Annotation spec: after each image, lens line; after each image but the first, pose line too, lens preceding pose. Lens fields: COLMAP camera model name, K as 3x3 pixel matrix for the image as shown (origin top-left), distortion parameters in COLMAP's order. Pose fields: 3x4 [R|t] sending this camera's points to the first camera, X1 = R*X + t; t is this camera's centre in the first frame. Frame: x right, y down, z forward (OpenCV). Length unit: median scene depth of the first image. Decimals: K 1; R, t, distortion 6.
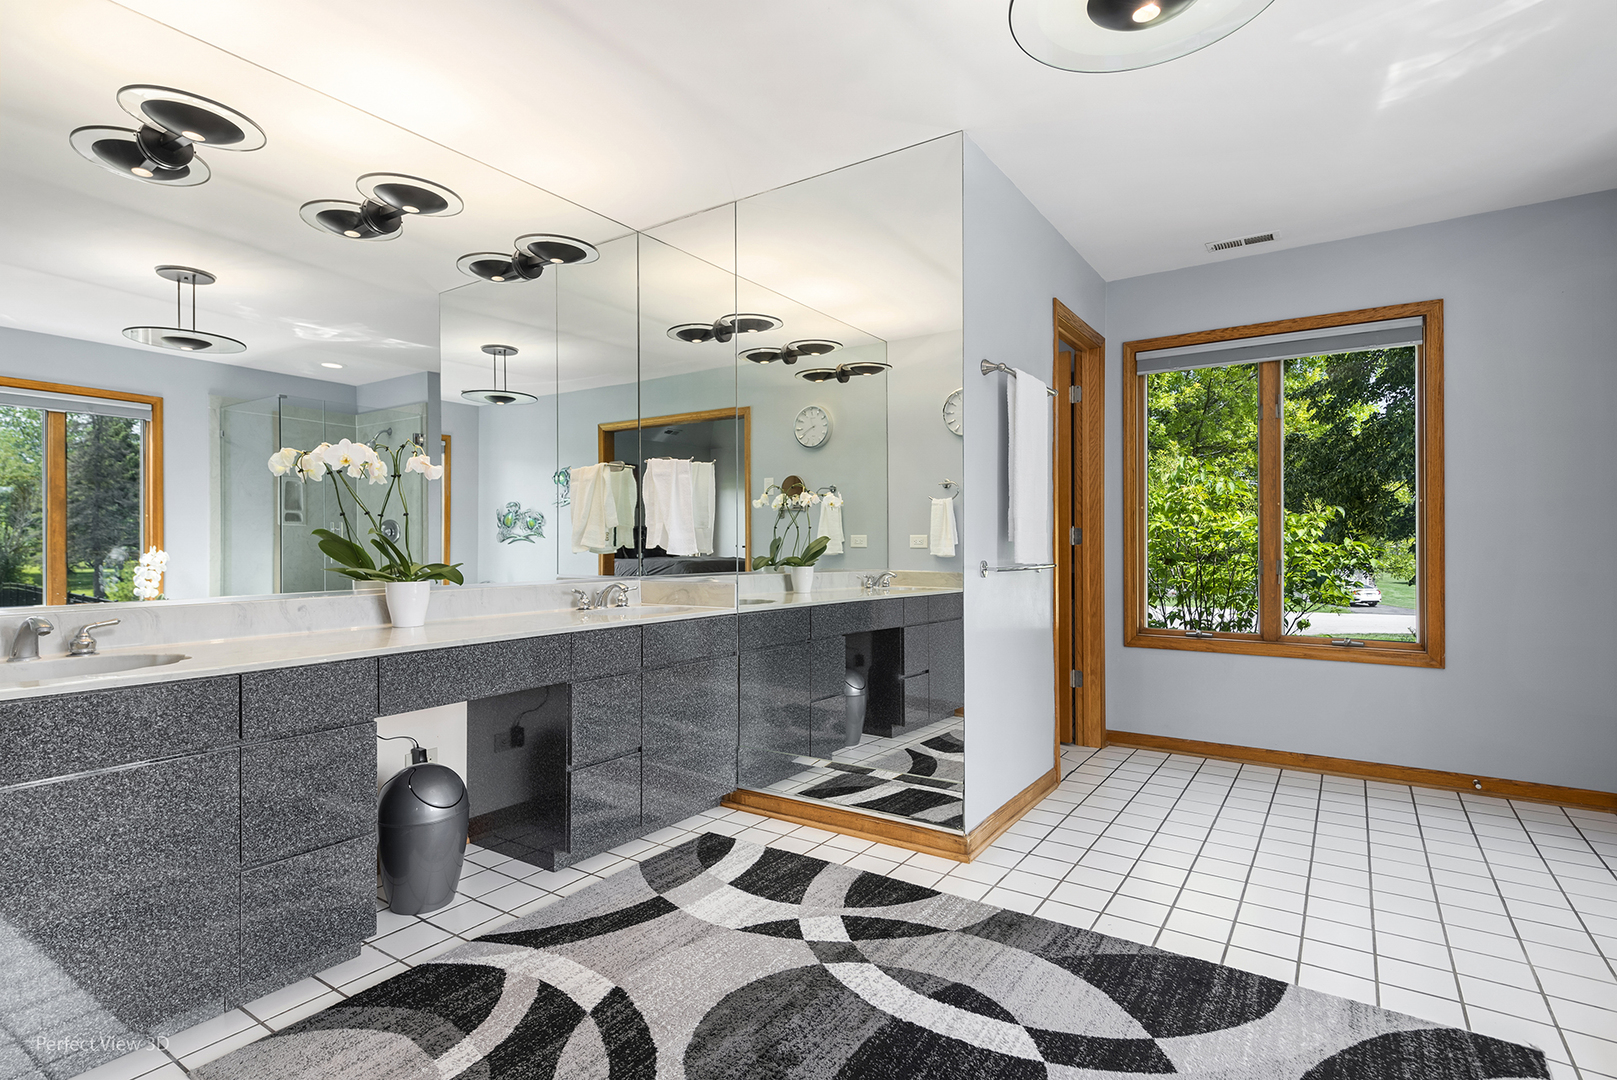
lens RADIAL K [[798.6, 0, 800.6], [0, 798.6, 554.0], [0, 0, 1]] dist [0.003477, -0.000170]
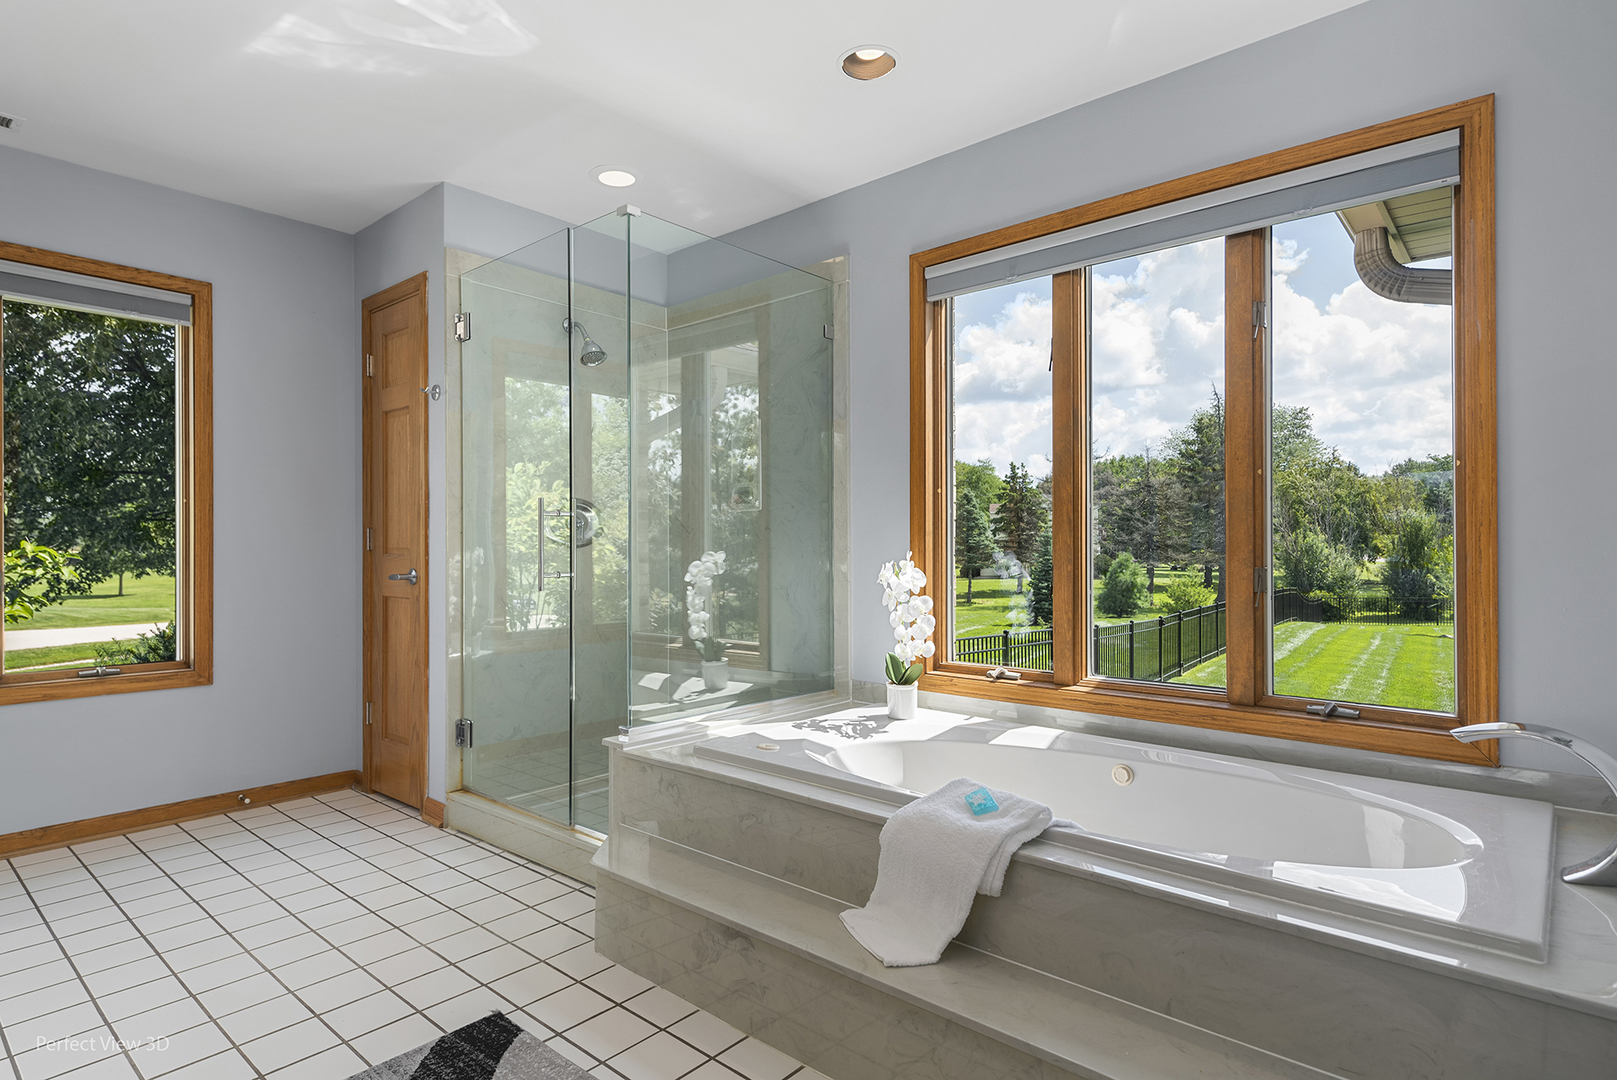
lens RADIAL K [[867.2, 0, 742.8], [0, 867.2, 546.0], [0, 0, 1]] dist [0.000167, 0.000103]
pose [[0.123448, 0.002175, 0.992349, -0.118676], [0.012978, 0.999909, -0.003806, -0.004503], [-0.992266, 0.013348, 0.123409, 0.285916]]
